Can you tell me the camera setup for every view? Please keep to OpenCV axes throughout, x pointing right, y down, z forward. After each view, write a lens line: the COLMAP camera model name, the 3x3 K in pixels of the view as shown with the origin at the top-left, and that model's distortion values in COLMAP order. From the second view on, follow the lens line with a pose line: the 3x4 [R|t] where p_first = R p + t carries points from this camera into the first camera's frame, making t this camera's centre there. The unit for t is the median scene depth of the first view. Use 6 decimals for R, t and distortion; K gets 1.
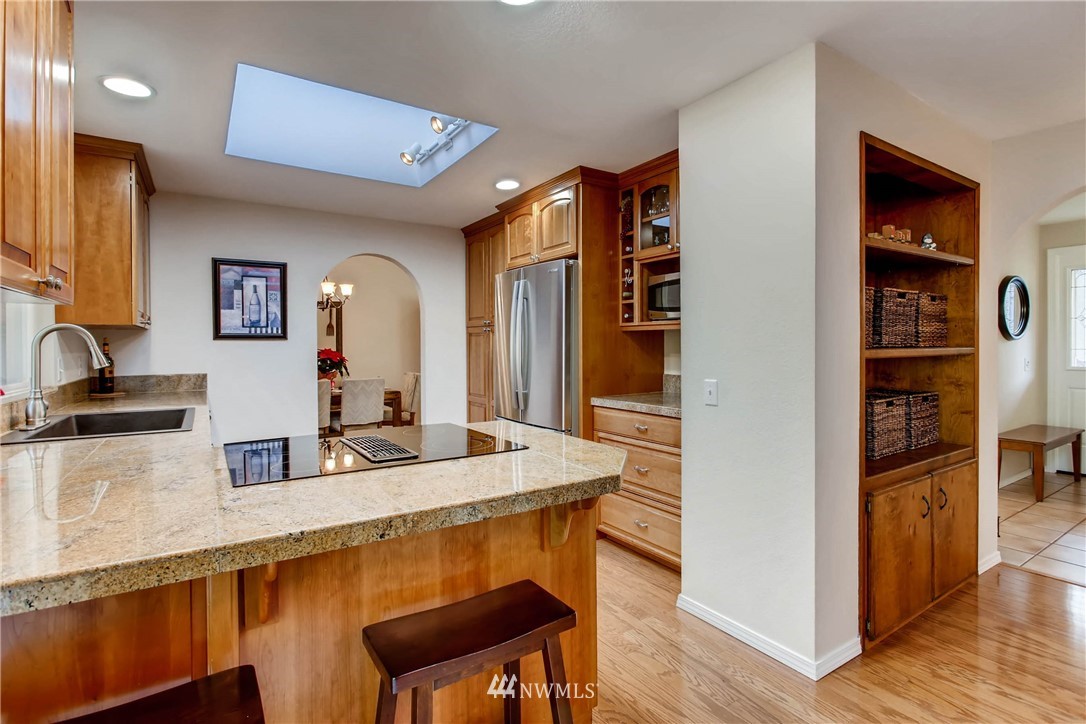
lens RADIAL K [[522.3, 0, 544.0], [0, 522.3, 354.4], [0, 0, 1]] dist [-0.002809, -0.000274]
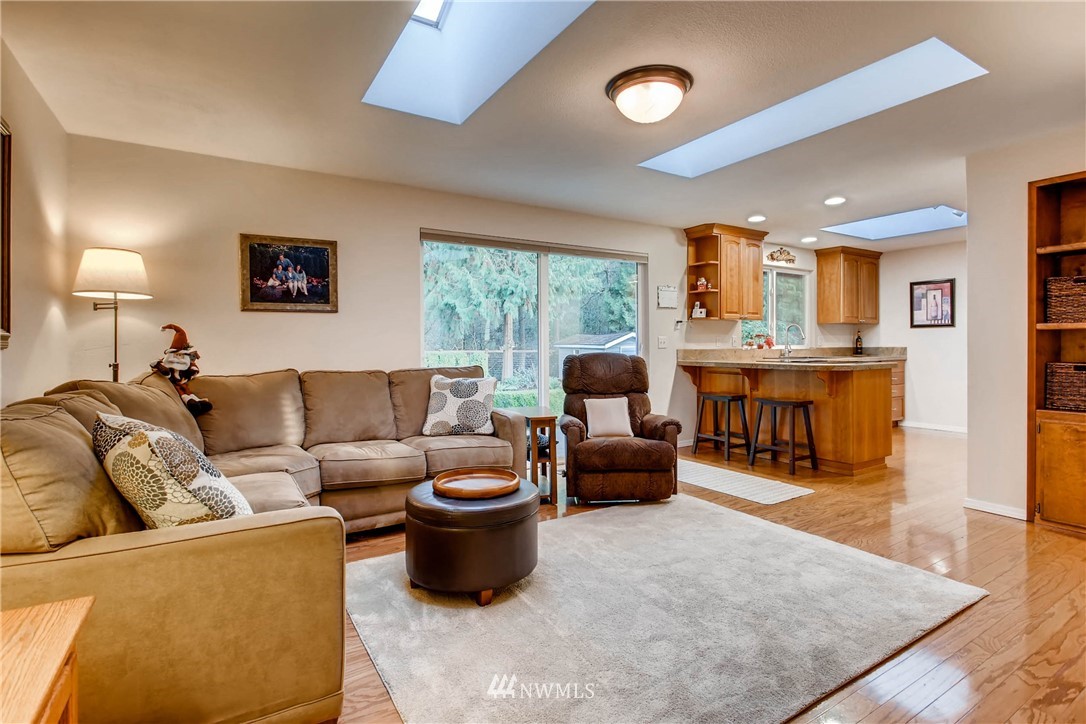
lens RADIAL K [[522.3, 0, 545.7], [0, 522.3, 354.1], [0, 0, 1]] dist [-0.002809, -0.000274]
pose [[-0.020663, 0.023493, -0.999510, 1.149408], [-0.010077, 0.999668, 0.023705, 0.030199], [0.999736, 0.010562, -0.020419, -0.205755]]
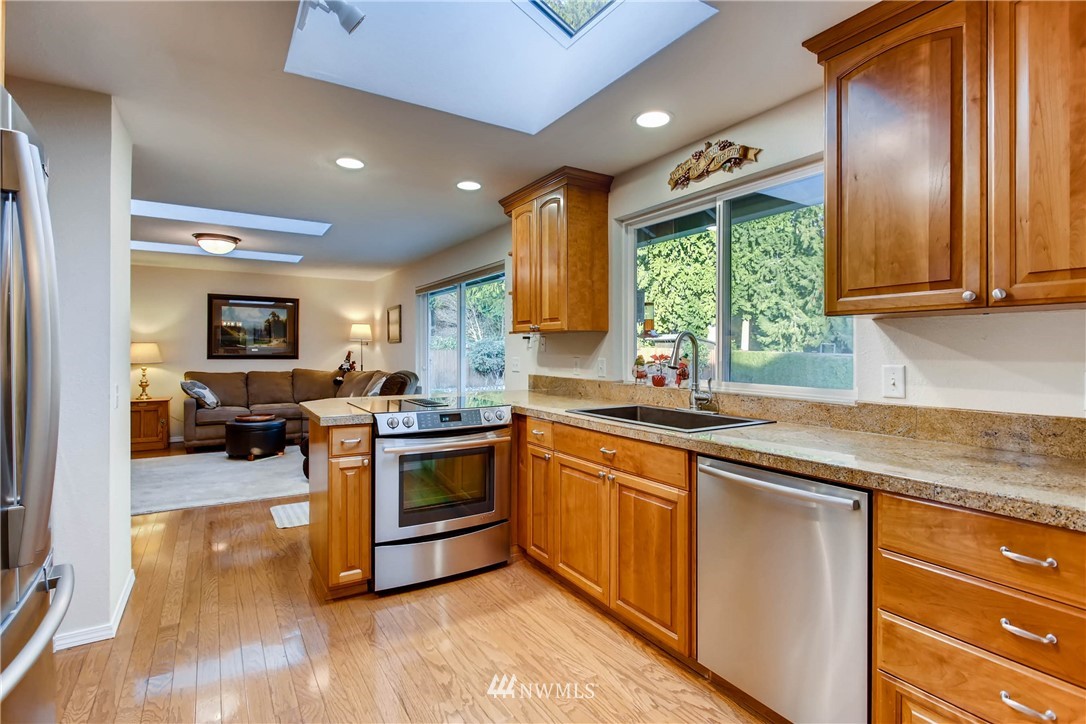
lens RADIAL K [[522.3, 0, 540.4], [0, 522.3, 353.2], [0, 0, 1]] dist [-0.002809, -0.000274]
pose [[-0.999460, 0.005831, 0.032324, -0.324480], [0.006626, 0.999677, 0.024544, -0.021660], [-0.032171, 0.024745, -0.999176, 1.182770]]
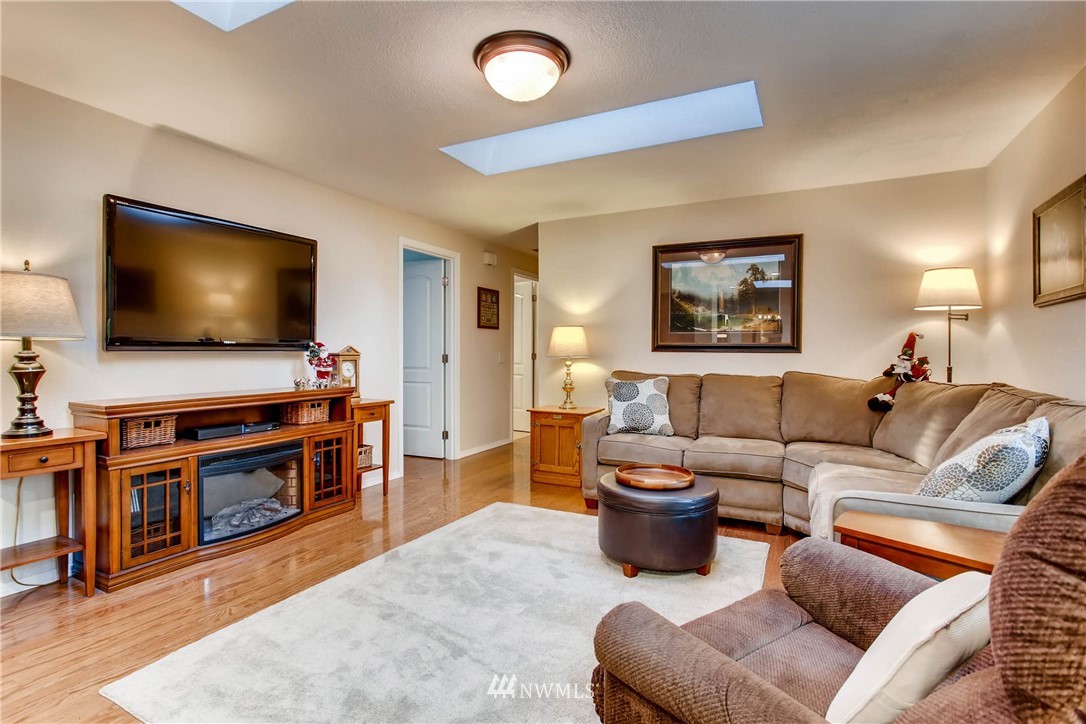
lens RADIAL K [[522.3, 0, 545.3], [0, 522.3, 357.0], [0, 0, 1]] dist [-0.002809, -0.000274]
pose [[-0.489237, -0.000034, 0.872151, -0.242263], [0.020520, 0.999723, 0.011550, -0.009436], [-0.871910, 0.023547, -0.489100, 0.938701]]
